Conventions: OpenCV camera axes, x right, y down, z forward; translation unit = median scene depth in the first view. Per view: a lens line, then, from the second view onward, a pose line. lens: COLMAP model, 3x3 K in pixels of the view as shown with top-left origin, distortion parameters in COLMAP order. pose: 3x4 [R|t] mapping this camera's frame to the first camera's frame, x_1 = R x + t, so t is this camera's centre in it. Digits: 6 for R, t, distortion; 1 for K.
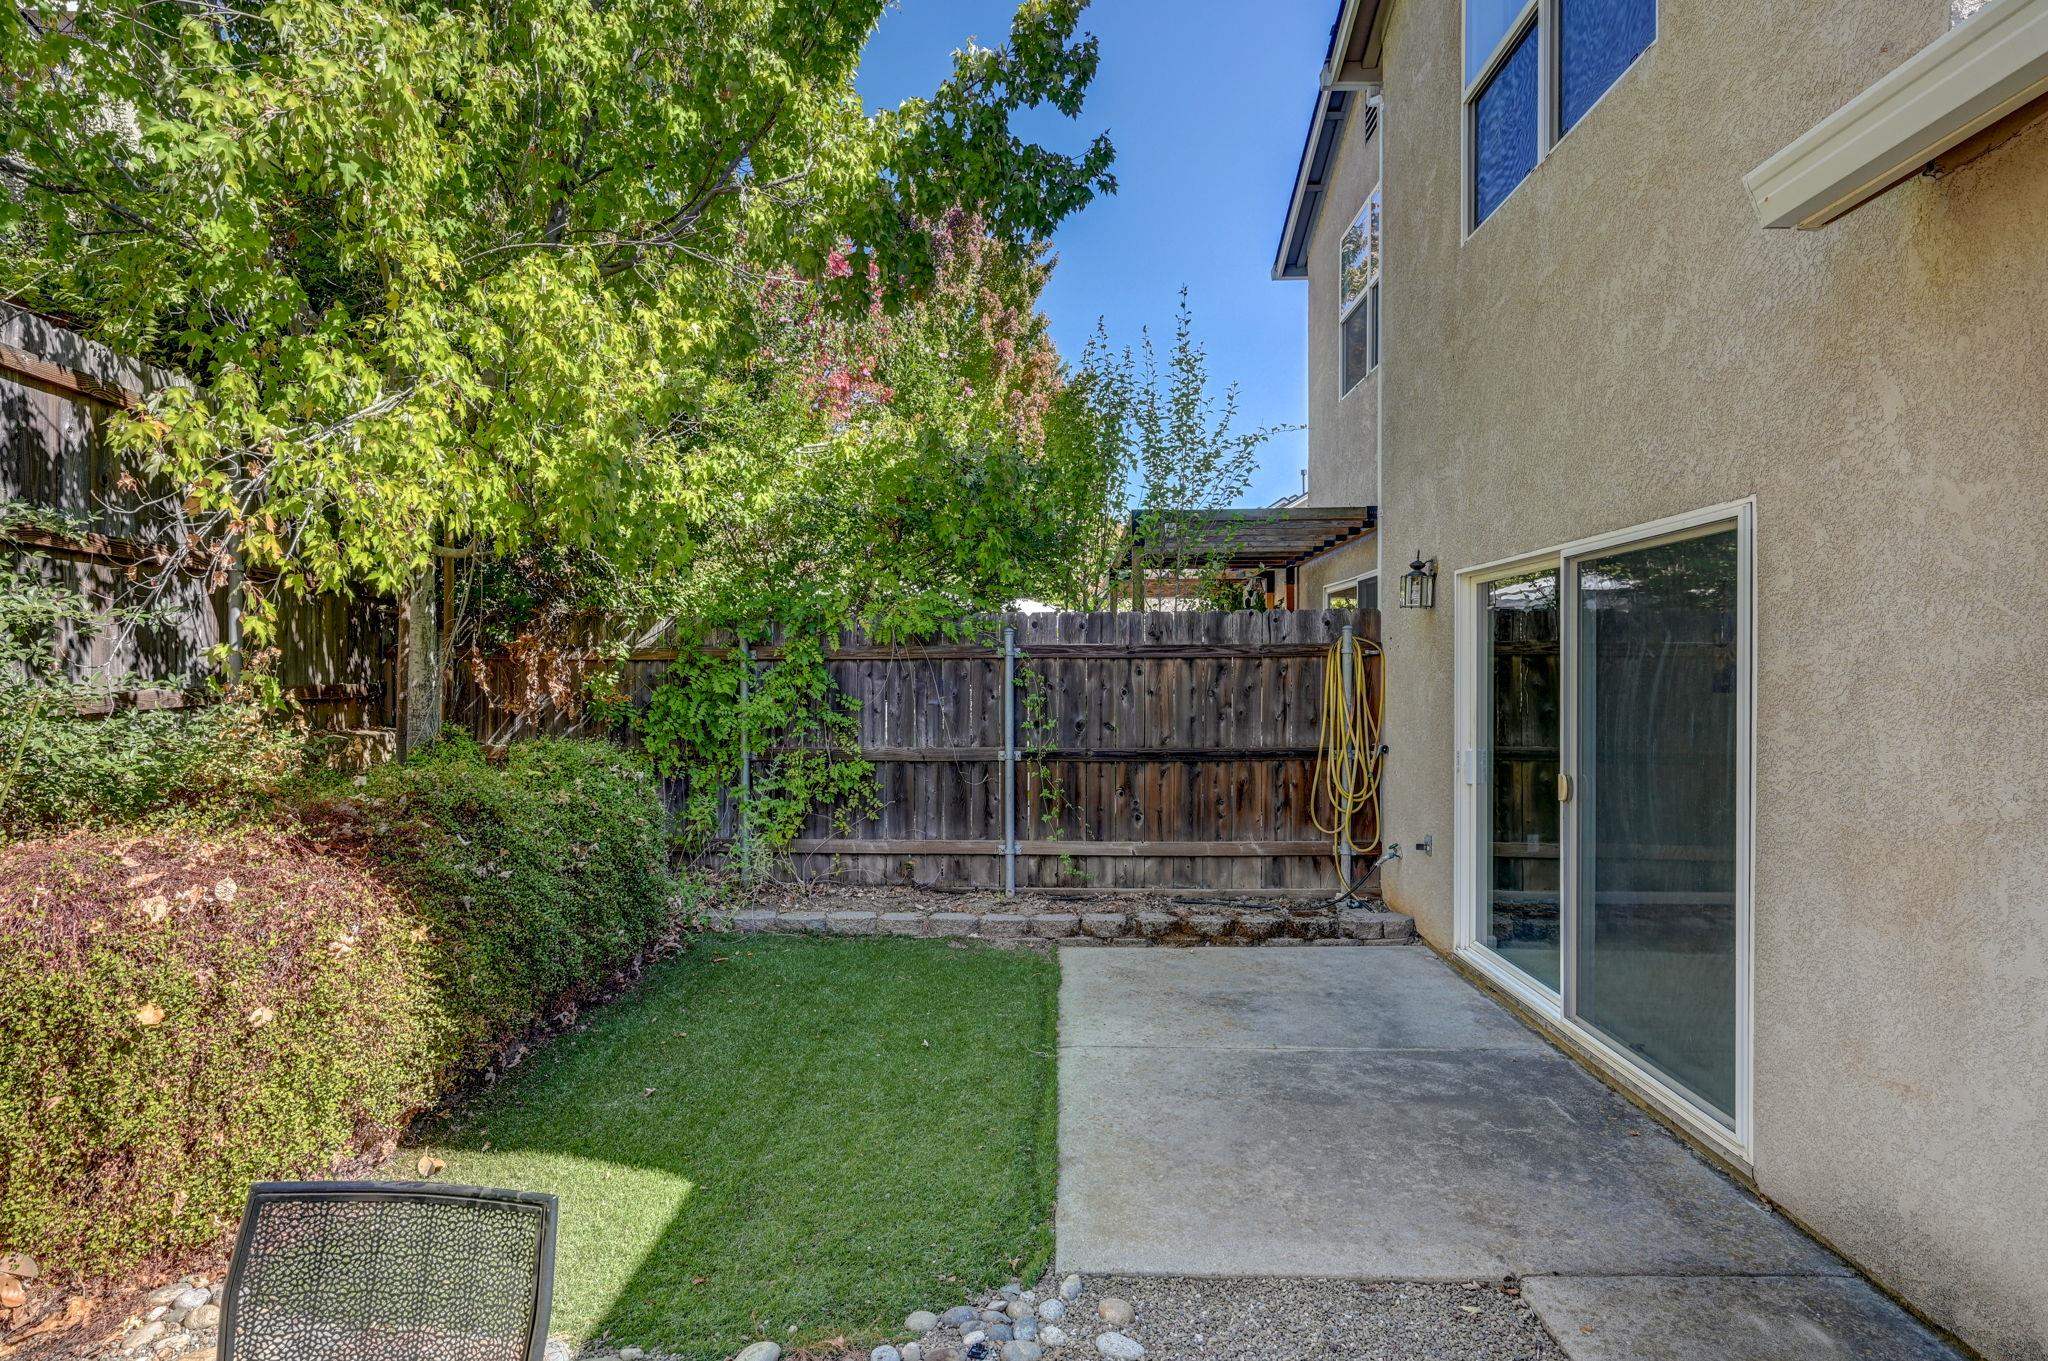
lens RADIAL K [[939.0, 0, 1009.4], [0, 939.0, 676.4], [0, 0, 1]] dist [-0.001649, -0.000164]
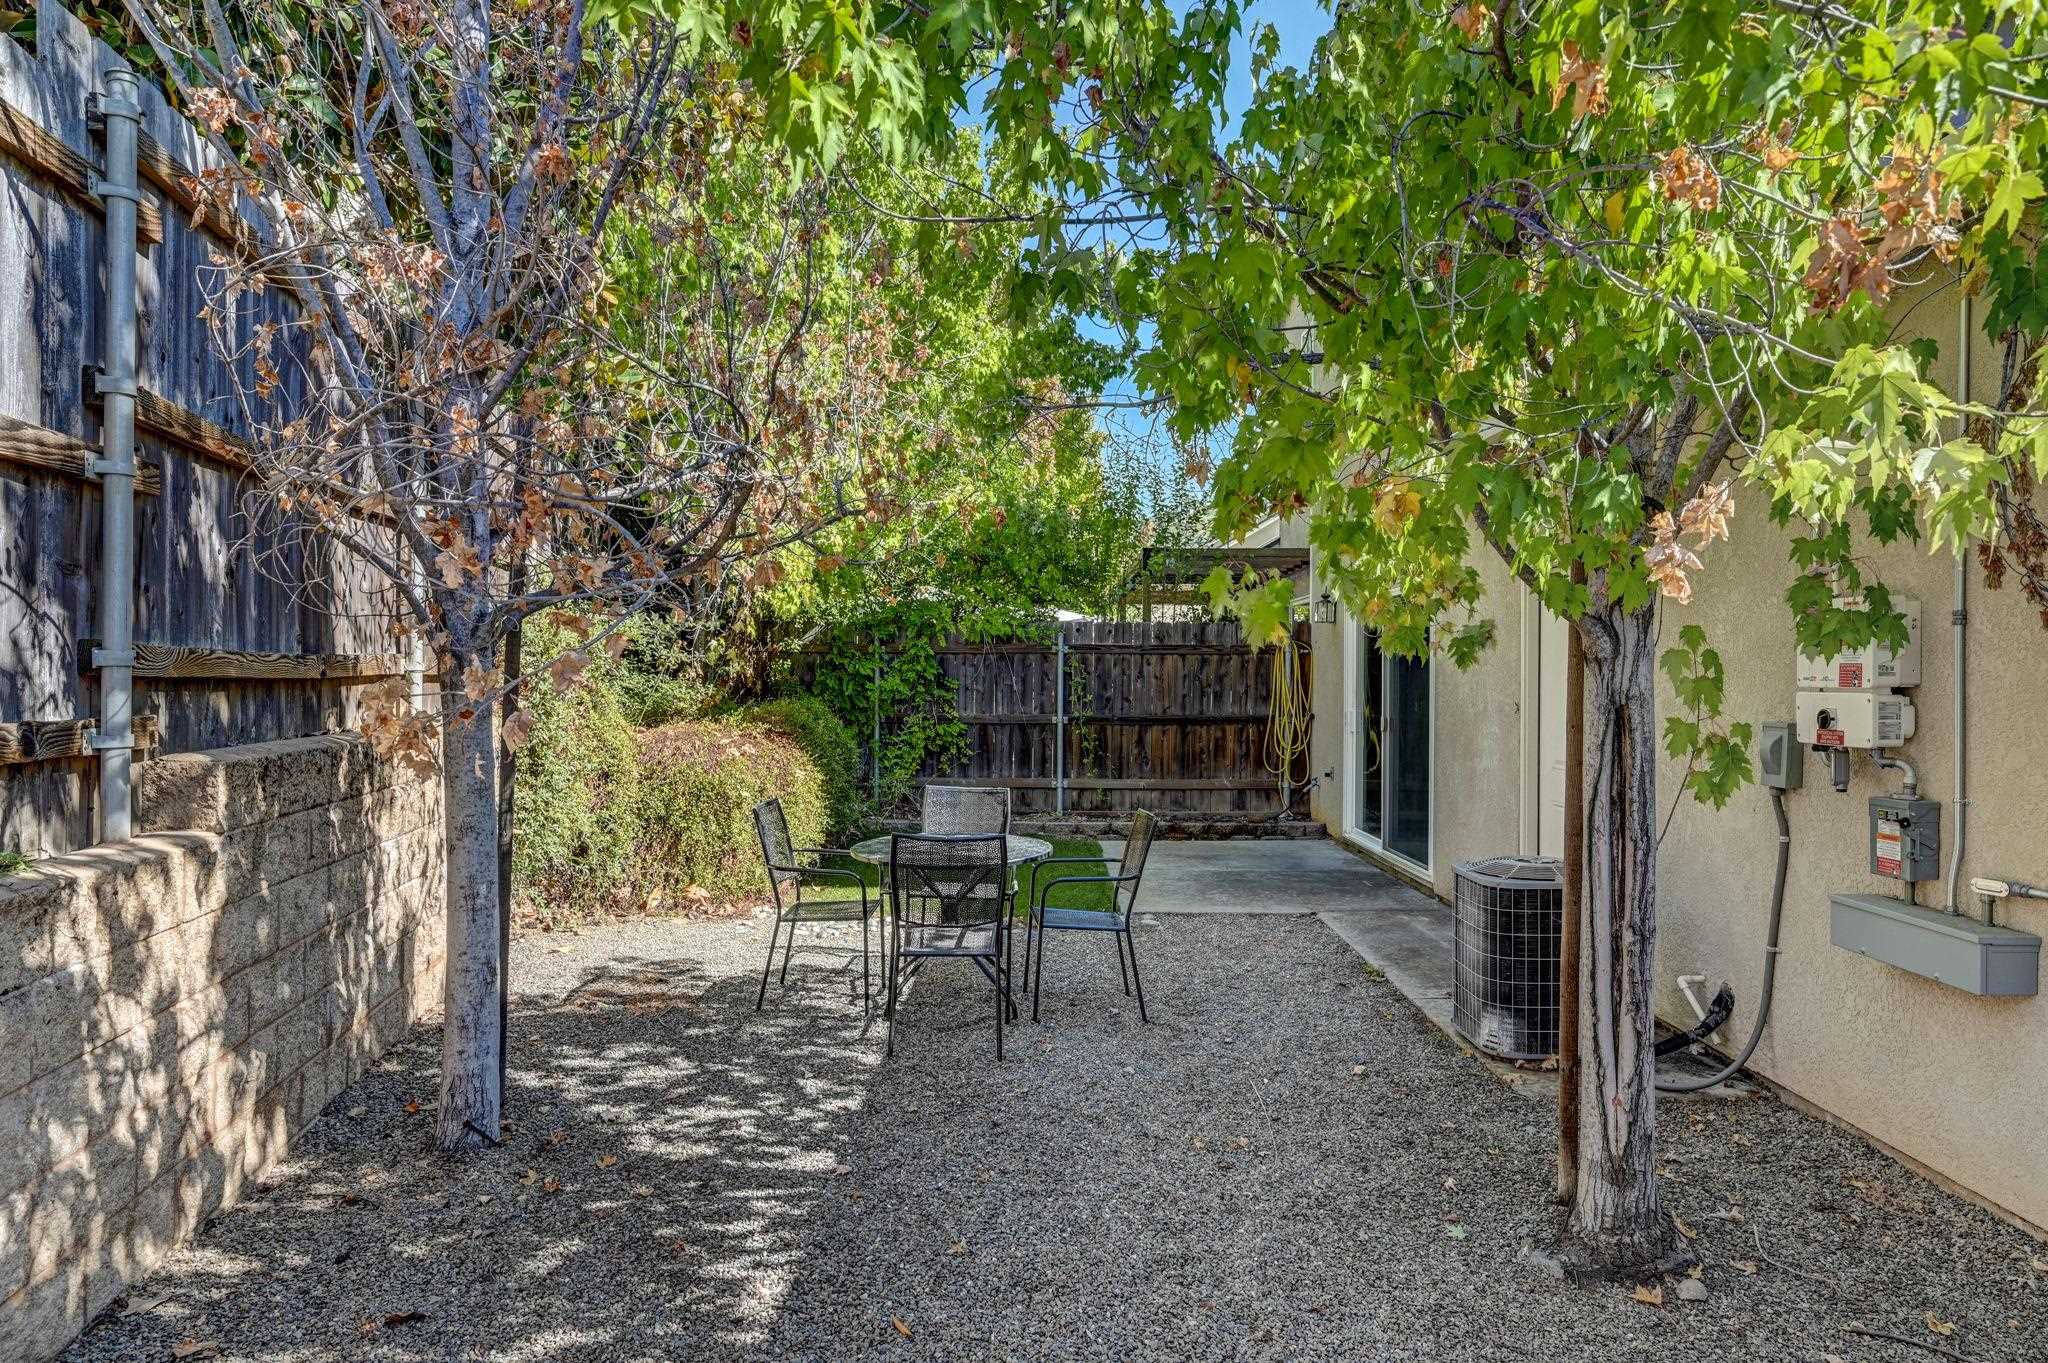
lens RADIAL K [[939.0, 0, 1037.3], [0, 939.0, 678.6], [0, 0, 1]] dist [-0.001649, -0.000164]
pose [[0.999427, 0.009284, 0.032555, -0.083983], [-0.009430, 0.999946, 0.004344, 0.014259], [-0.032513, -0.004649, 0.999461, -0.461217]]
